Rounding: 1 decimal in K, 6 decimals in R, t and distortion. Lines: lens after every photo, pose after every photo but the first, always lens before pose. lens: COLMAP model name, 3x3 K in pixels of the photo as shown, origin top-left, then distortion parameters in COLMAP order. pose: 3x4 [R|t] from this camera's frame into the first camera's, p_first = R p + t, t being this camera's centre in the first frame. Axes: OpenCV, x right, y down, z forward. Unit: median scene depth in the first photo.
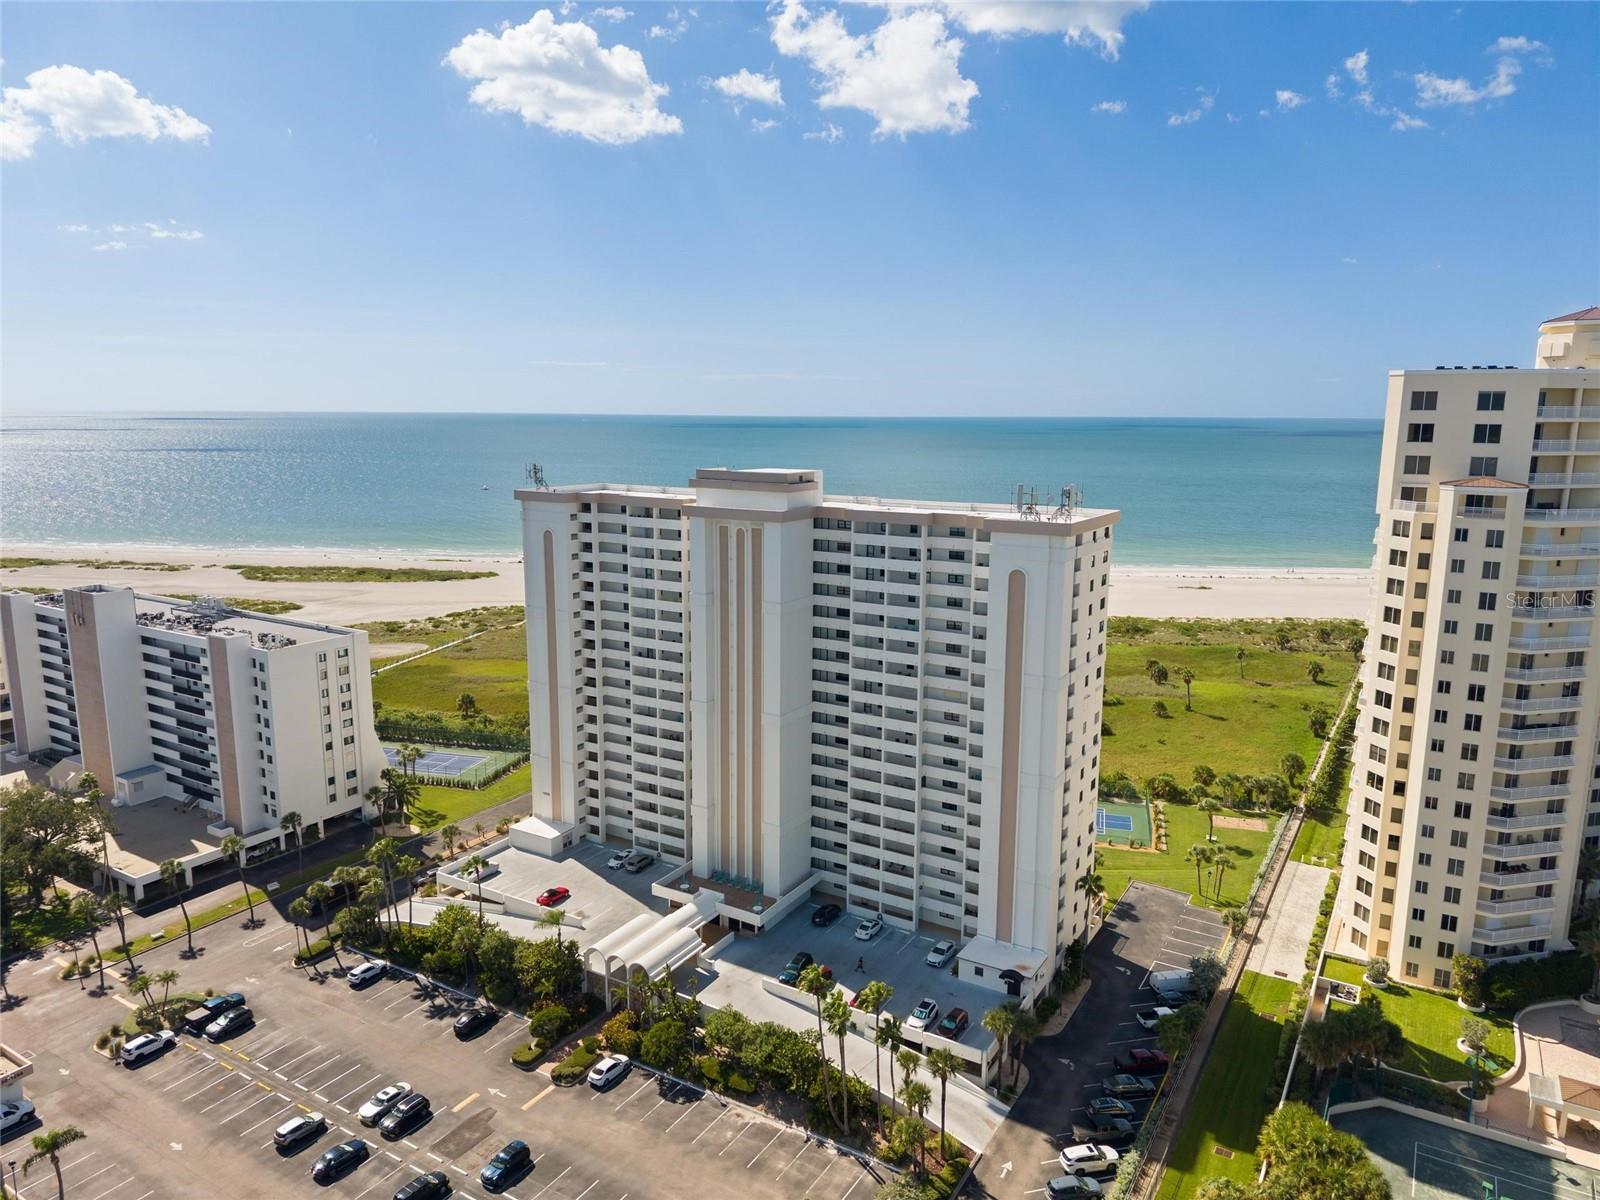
lens RADIAL K [[1072.0, 0, 800.0], [0, 1072.0, 600.0], [0, 0, 1]] dist [0.029639, -0.034659]
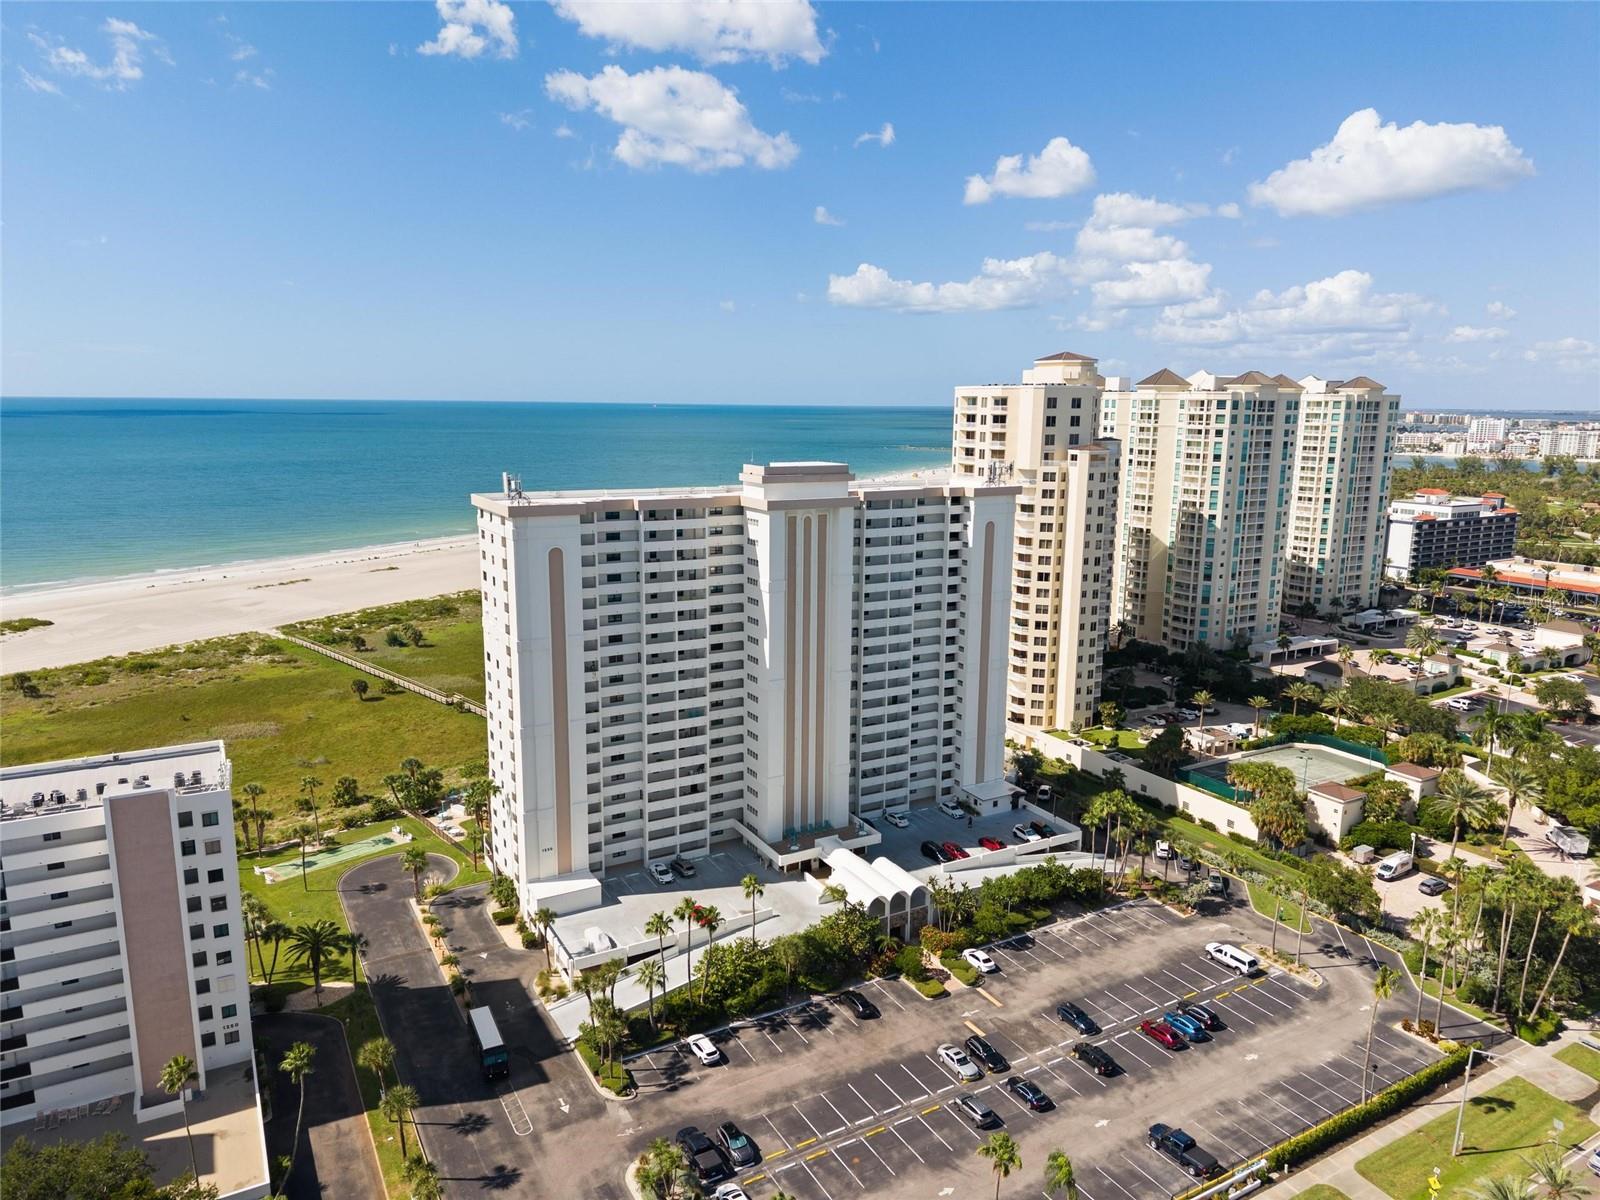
lens RADIAL K [[1072.0, 0, 800.0], [0, 1072.0, 600.0], [0, 0, 1]] dist [0.029639, -0.034659]
pose [[0.484697, -0.162444, 0.859466, -1.034816], [0.146114, 0.983833, 0.103549, -0.097513], [-0.862392, 0.075391, 0.500596, 0.443903]]
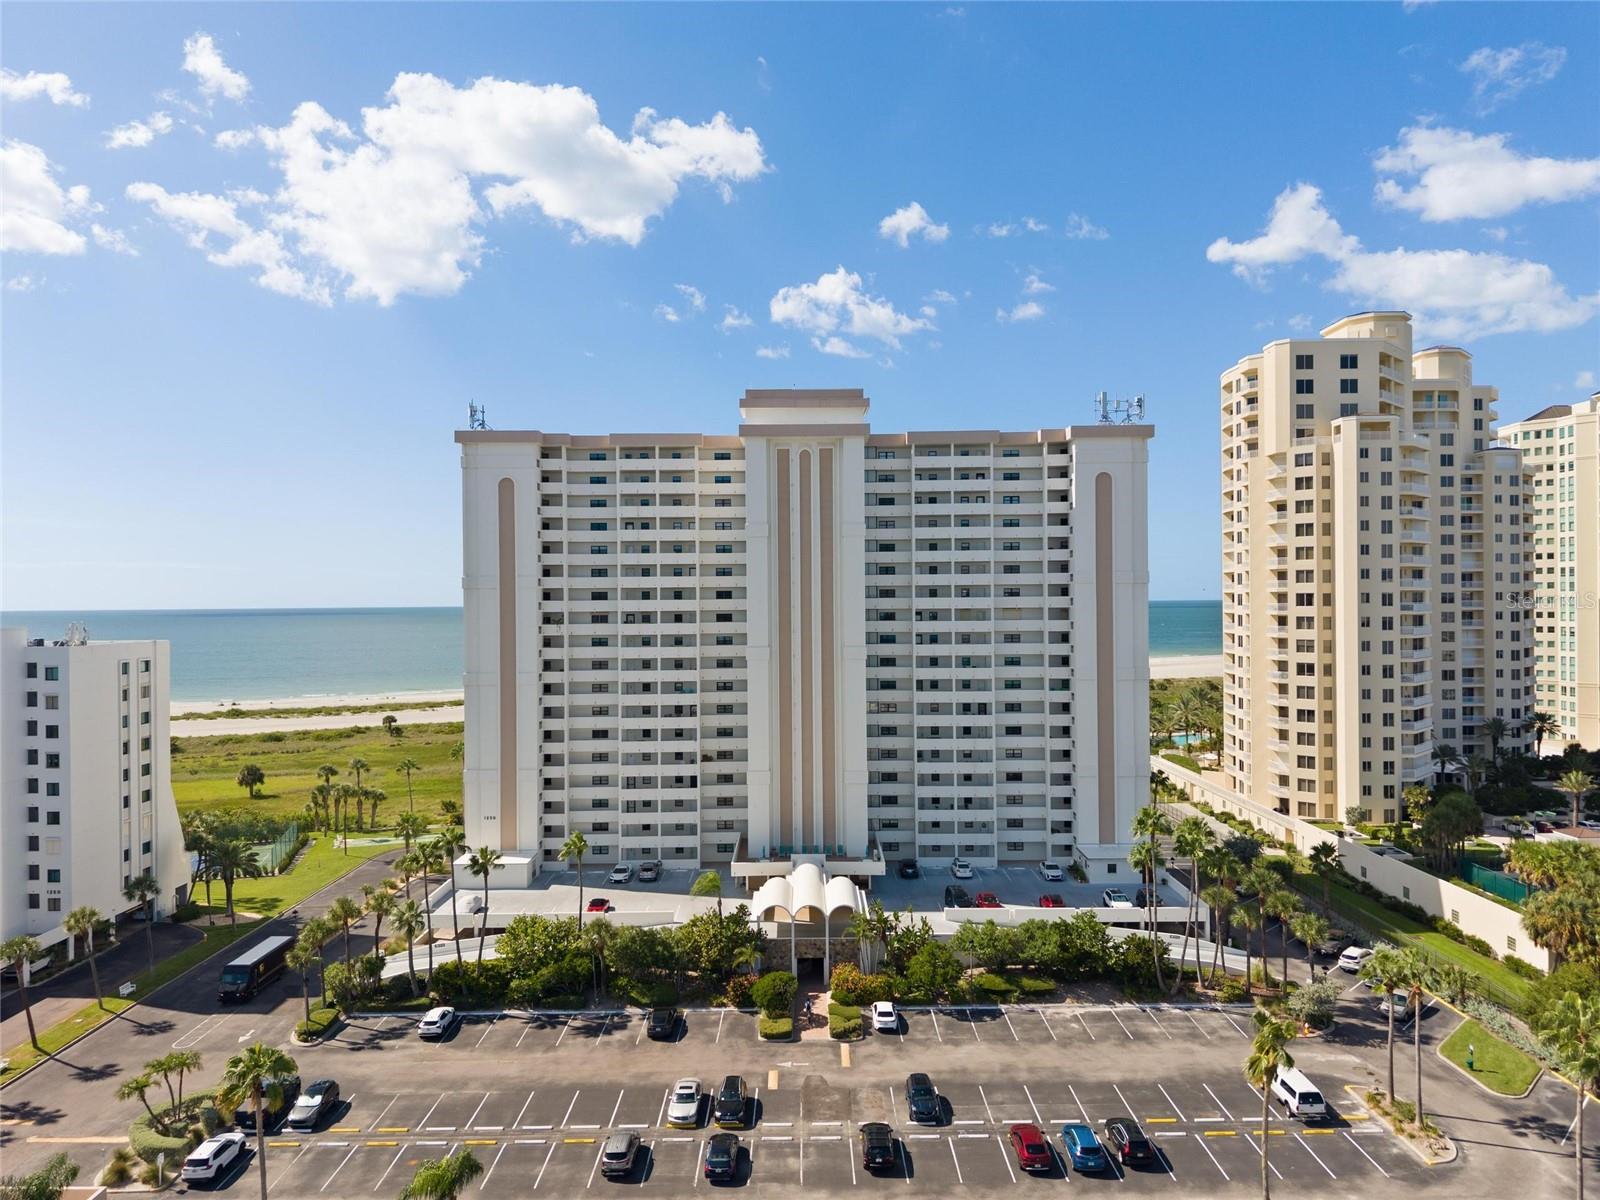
lens RADIAL K [[1095.2, 0, 800.0], [0, 1095.2, 600.0], [0, 0, 1]] dist [-0.002160, 0.003397]
pose [[0.854557, -0.013176, 0.519190, -0.548006], [0.103478, 0.983954, -0.145348, 0.197238], [-0.508944, 0.177933, 0.842209, 0.224890]]
